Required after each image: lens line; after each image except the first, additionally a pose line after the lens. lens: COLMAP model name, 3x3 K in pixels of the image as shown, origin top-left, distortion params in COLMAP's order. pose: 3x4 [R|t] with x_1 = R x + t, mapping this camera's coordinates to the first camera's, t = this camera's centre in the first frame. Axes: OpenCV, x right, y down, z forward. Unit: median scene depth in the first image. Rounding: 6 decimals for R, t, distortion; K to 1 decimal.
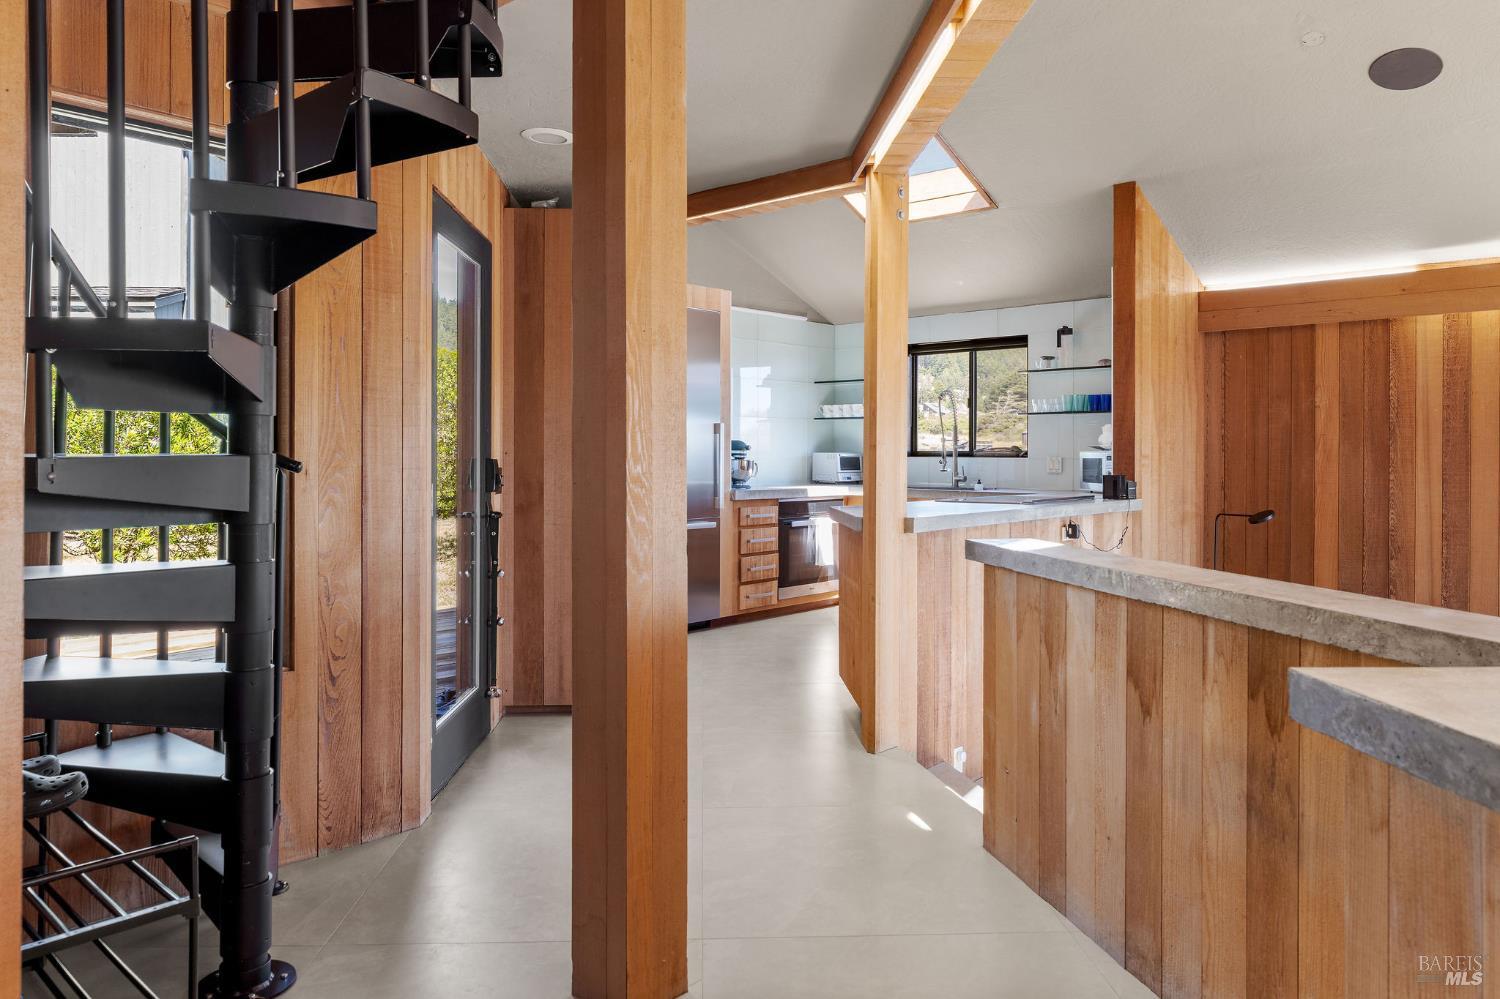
lens RADIAL K [[1025.6, 0, 748.4], [0, 1025.6, 450.7], [0, 0, 1]] dist [-0.006291, 0.002653]
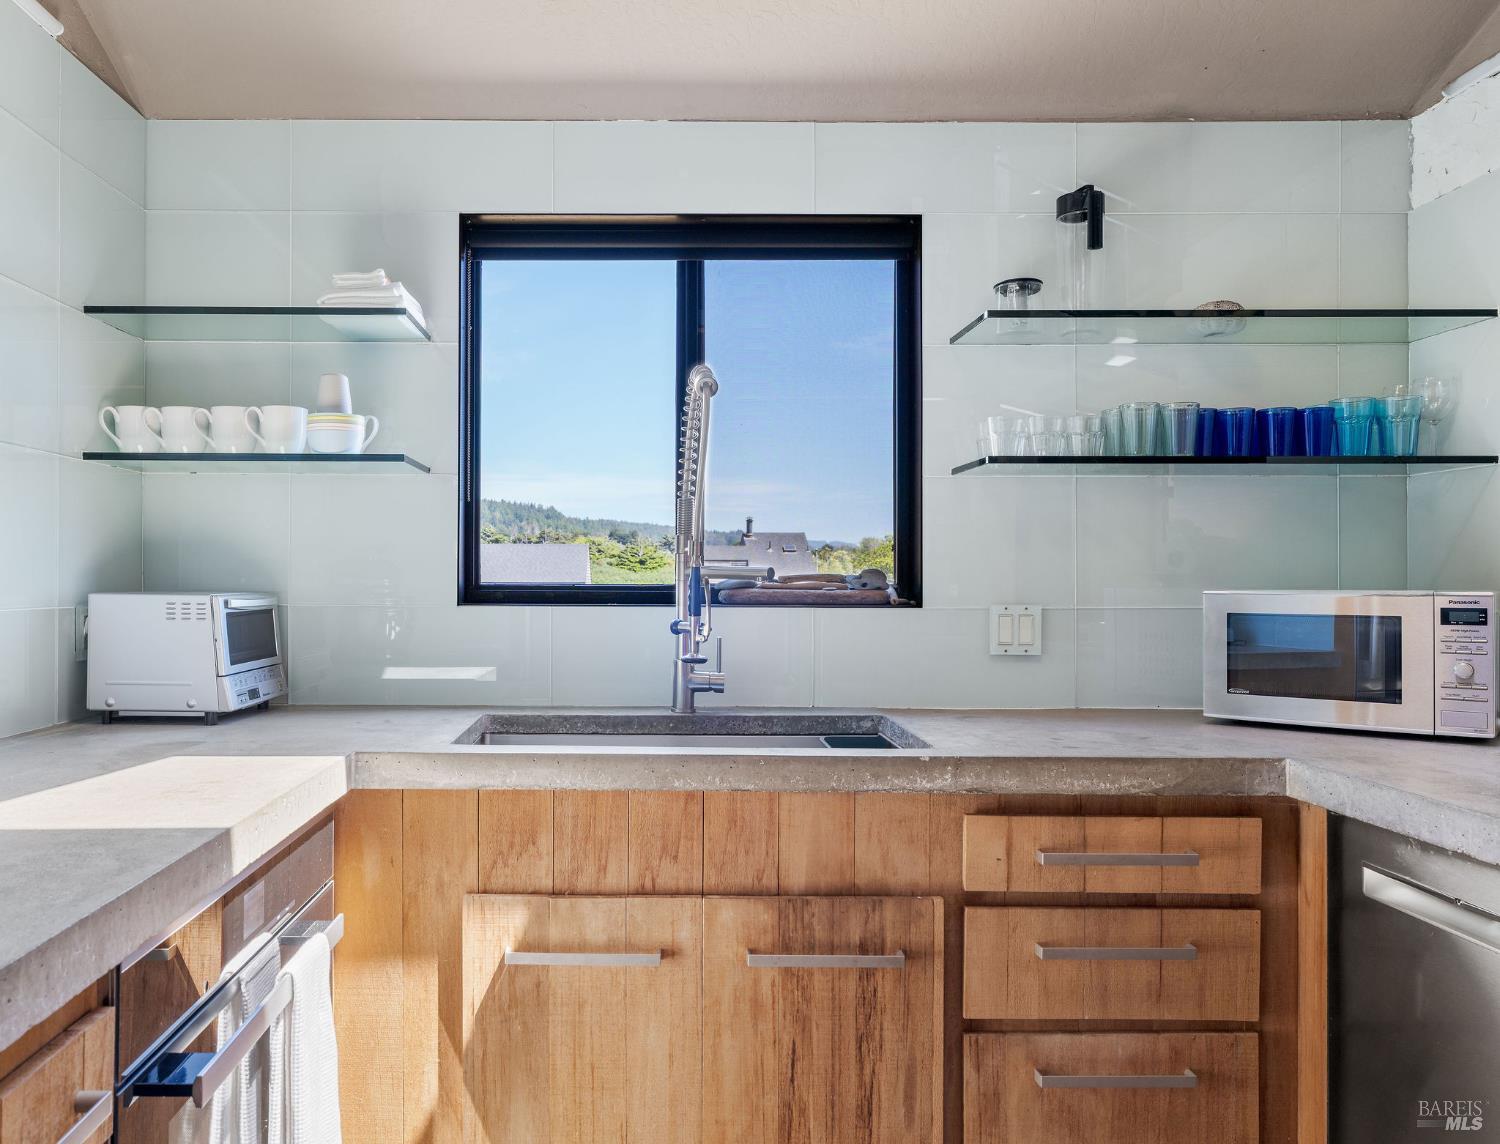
lens RADIAL K [[1176.7, 0, 667.2], [0, 1176.7, 576.9], [0, 0, 1]] dist [-0.008837, 0.008864]
pose [[0.742795, -0.001077, 0.669518, -0.027965], [-0.001913, 0.999991, 0.003732, -0.004453], [-0.669516, -0.004053, 0.742787, 0.946054]]
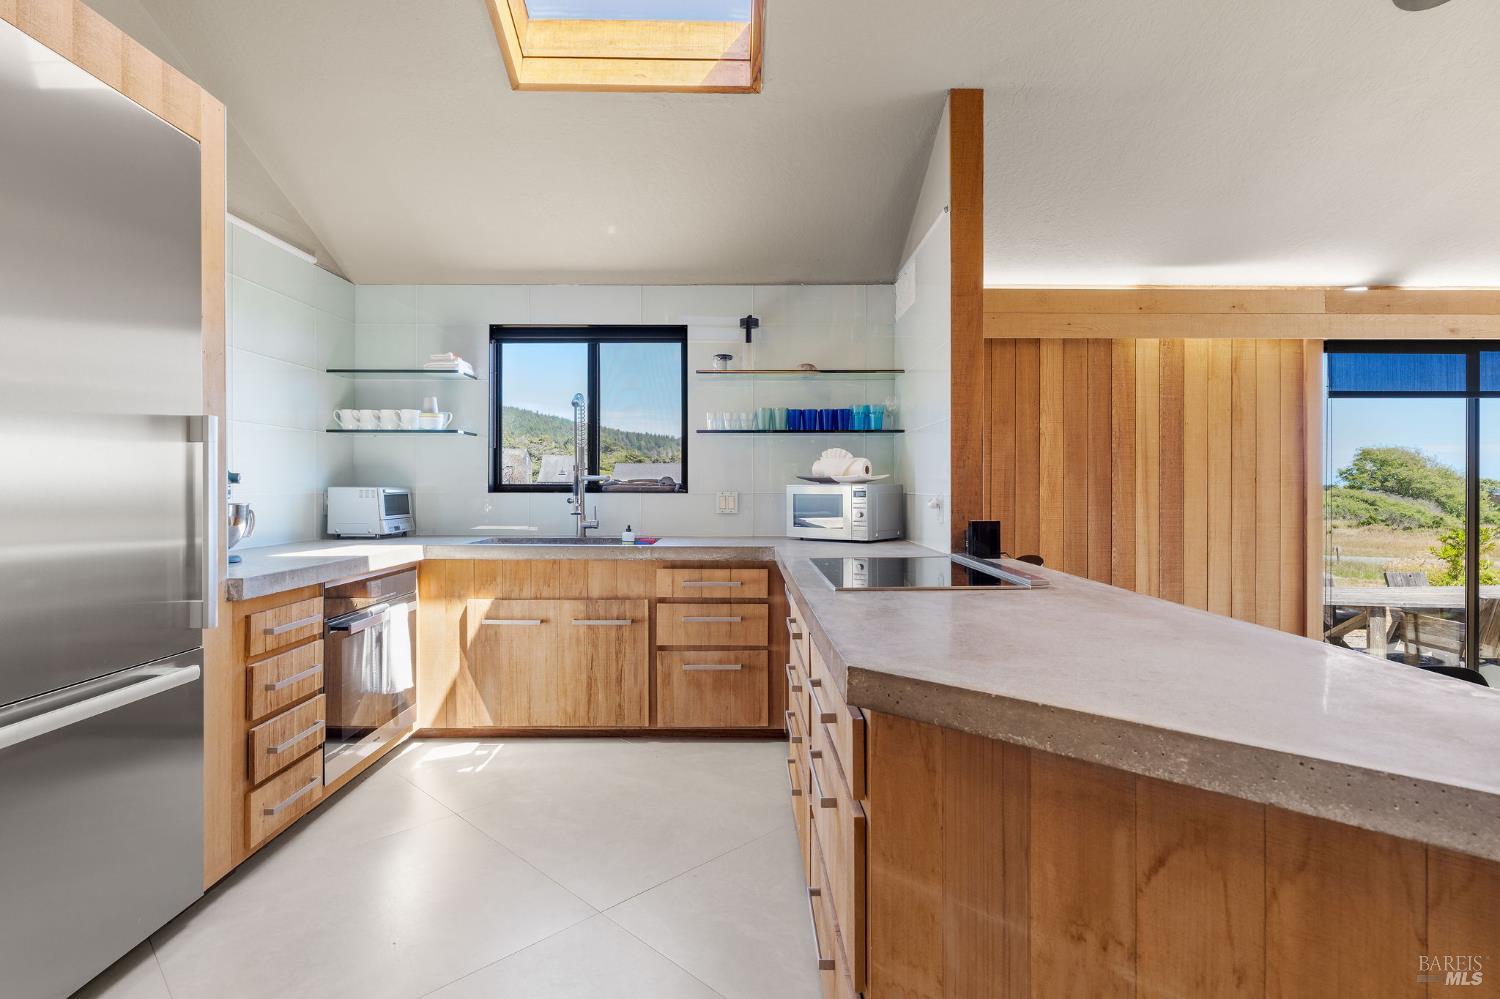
lens RADIAL K [[772.7, 0, 743.8], [0, 772.7, 492.7], [0, 0, 1]] dist [-0.011841, 0.002212]
pose [[0.736628, -0.008448, 0.676245, -0.082211], [0.000400, 0.999927, 0.012055, -0.000235], [-0.676298, -0.008609, 0.736578, 0.685127]]
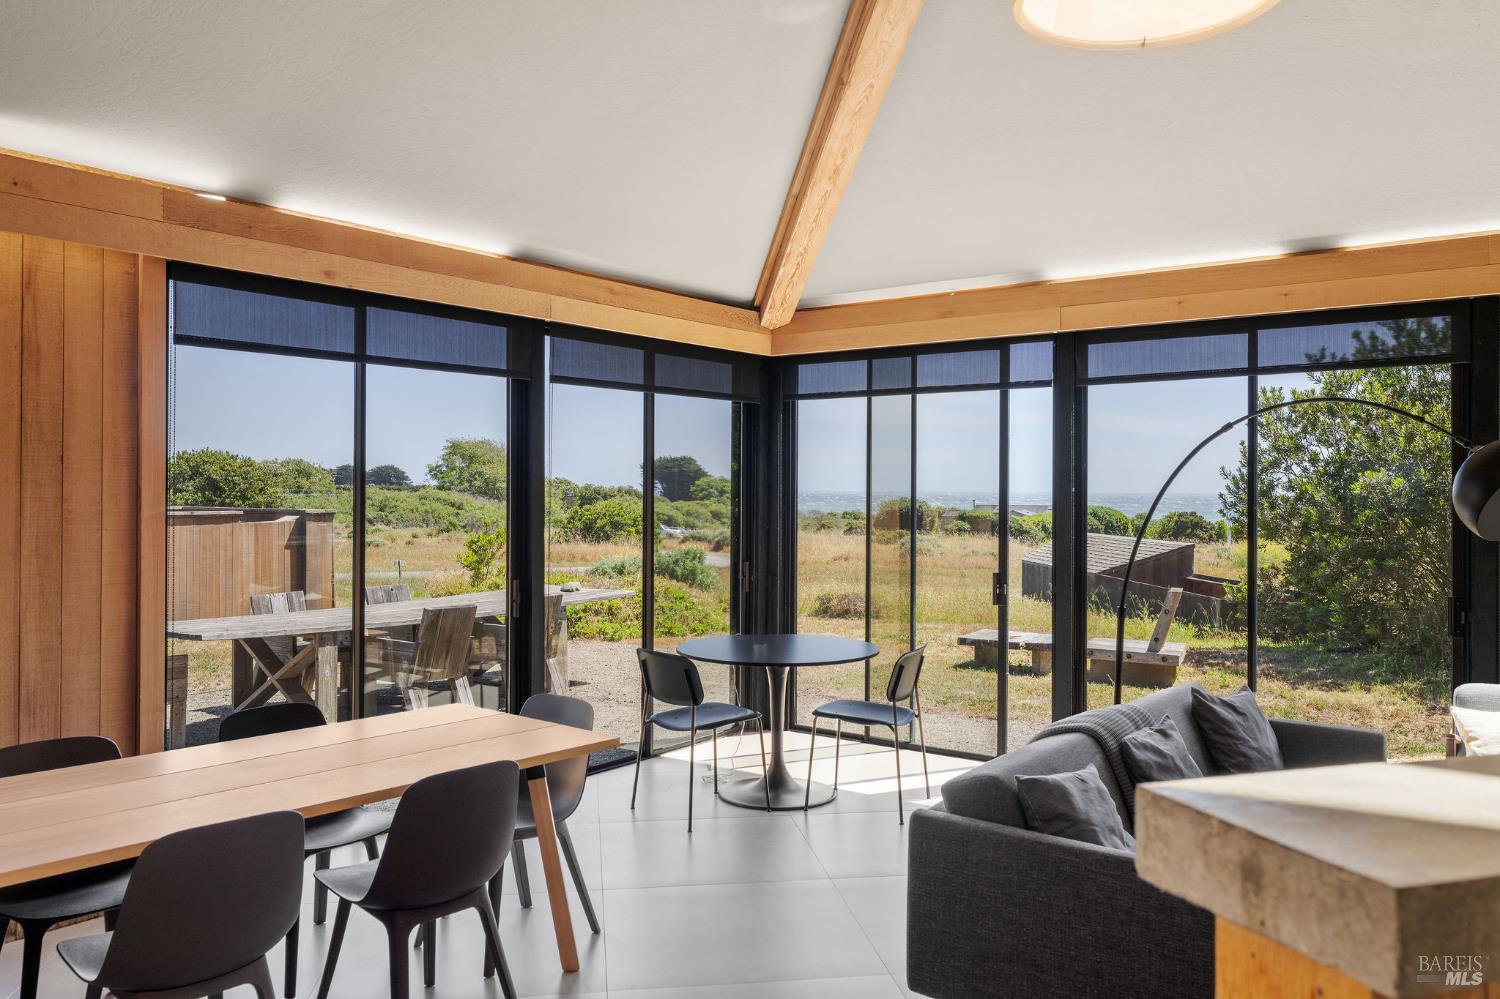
lens RADIAL K [[1137.1, 0, 752.1], [0, 1137.1, 484.5], [0, 0, 1]] dist [0.003554, -0.006903]
pose [[-0.101917, -0.000254, 0.994793, 0.016255], [-0.005128, 0.999987, -0.000270, 0.009749], [-0.994780, -0.005129, -0.101917, 0.553873]]
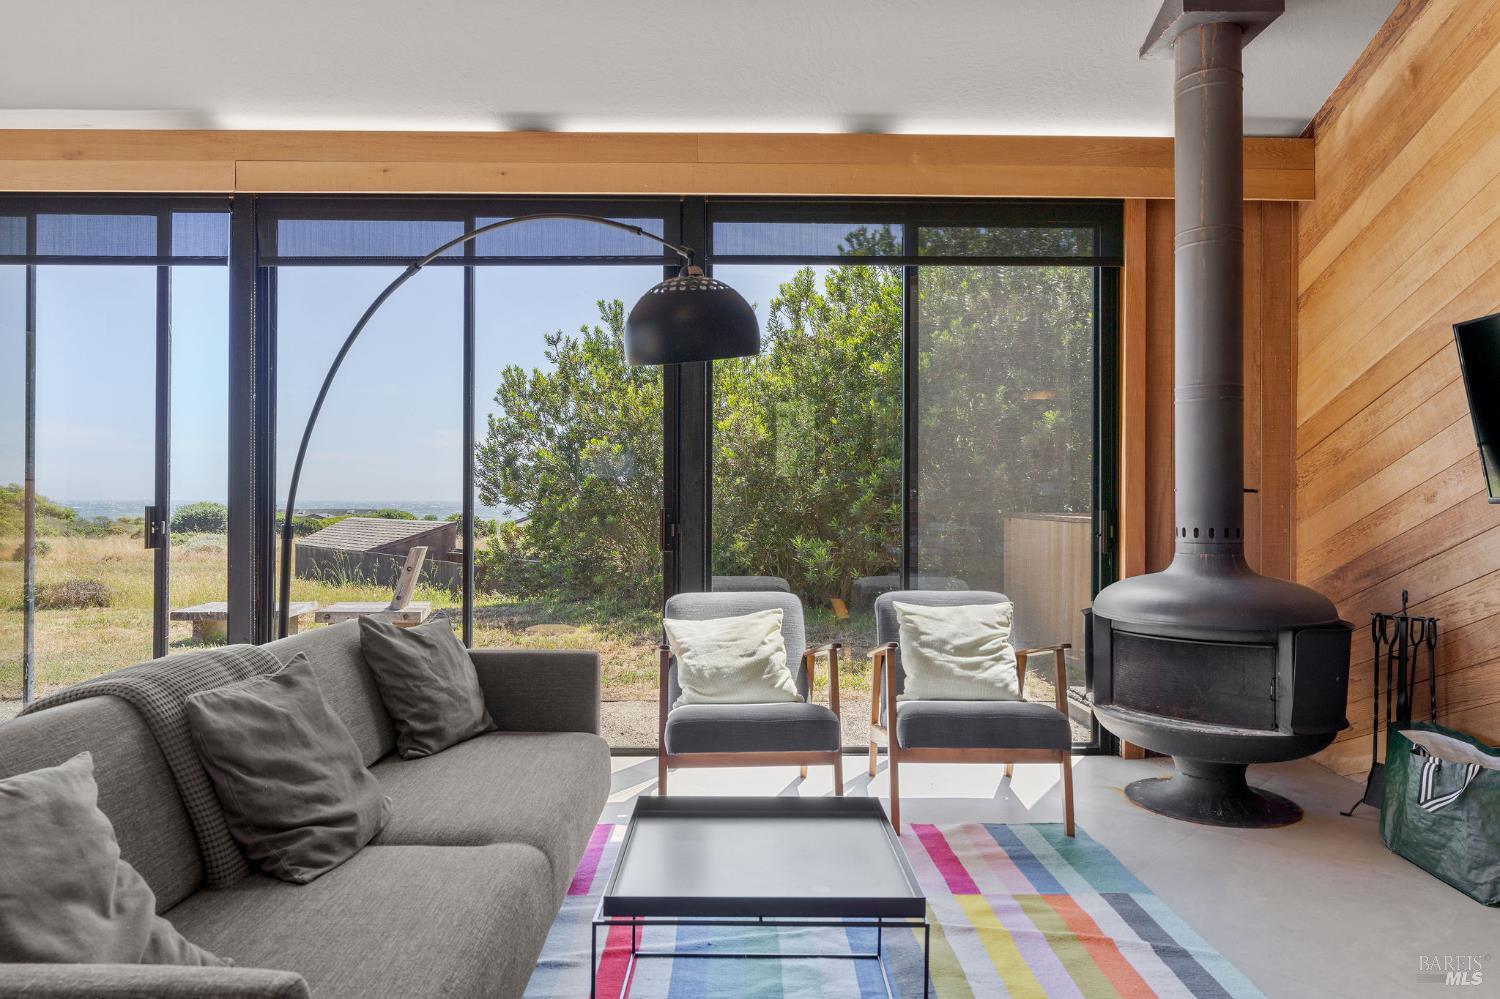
lens RADIAL K [[937.8, 0, 748.1], [0, 937.8, 494.5], [0, 0, 1]] dist [-0.005932, -0.000863]
pose [[-0.686959, -0.001602, 0.726695, 0.267832], [-0.006390, 0.999972, -0.003837, 0.080409], [-0.726668, -0.007279, -0.686950, 0.371678]]
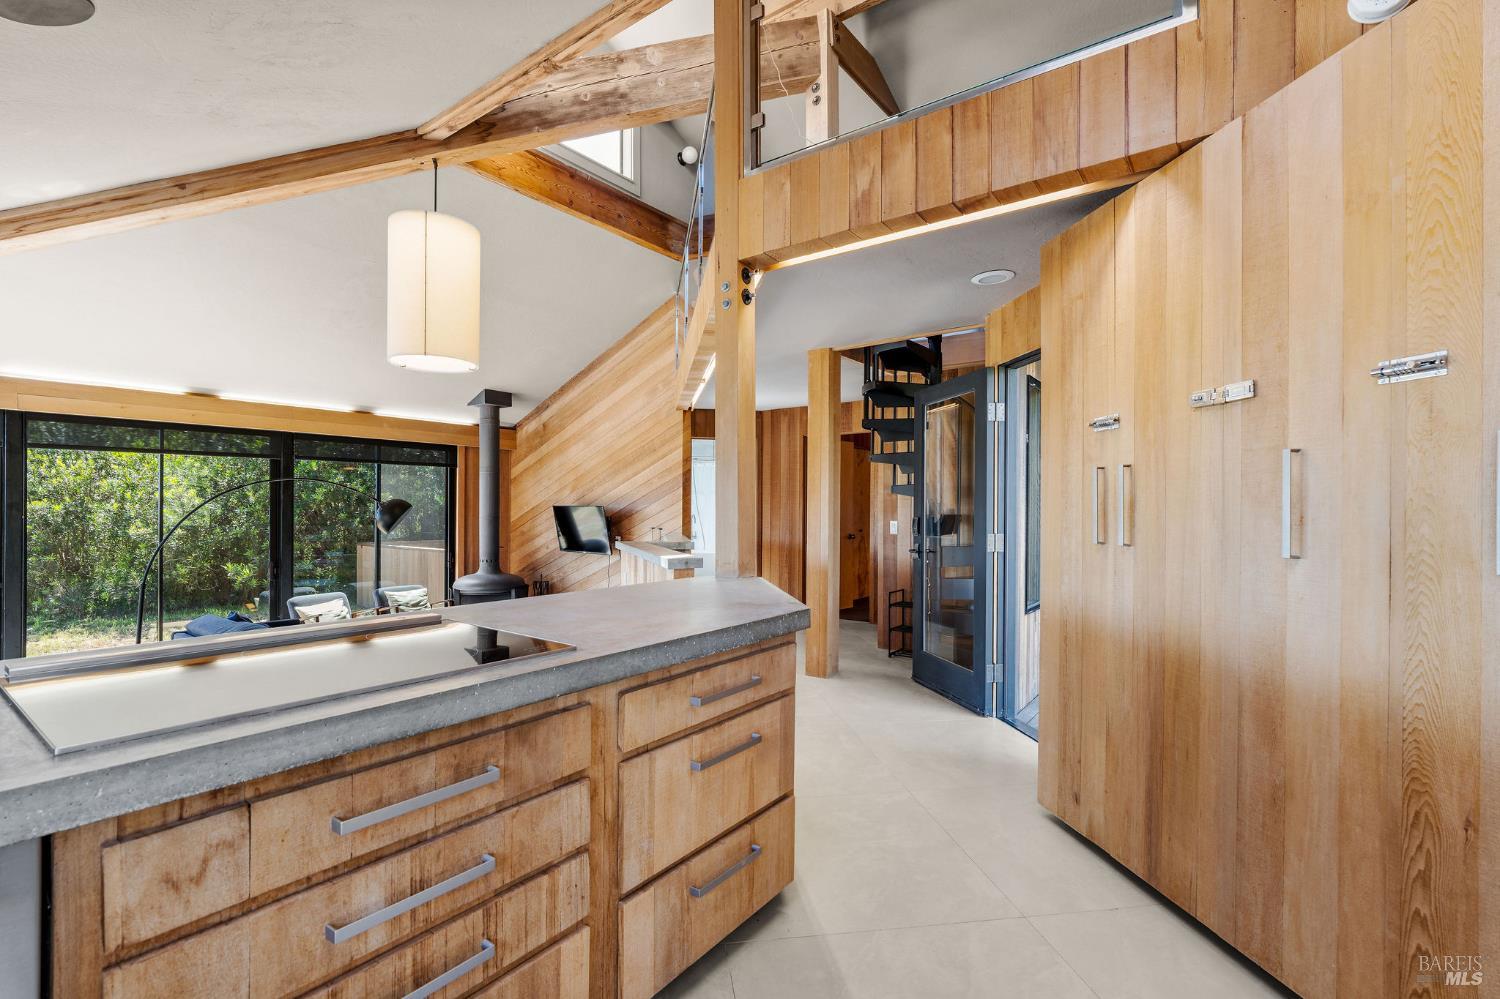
lens RADIAL K [[678.0, 0, 746.7], [0, 678.0, 507.4], [0, 0, 1]] dist [-0.001458, -0.000040]
pose [[-0.994538, -0.005411, -0.104234, 0.127238], [-0.005354, 0.999985, -0.000827, -0.004598], [0.104237, -0.000265, -0.994552, 1.142276]]
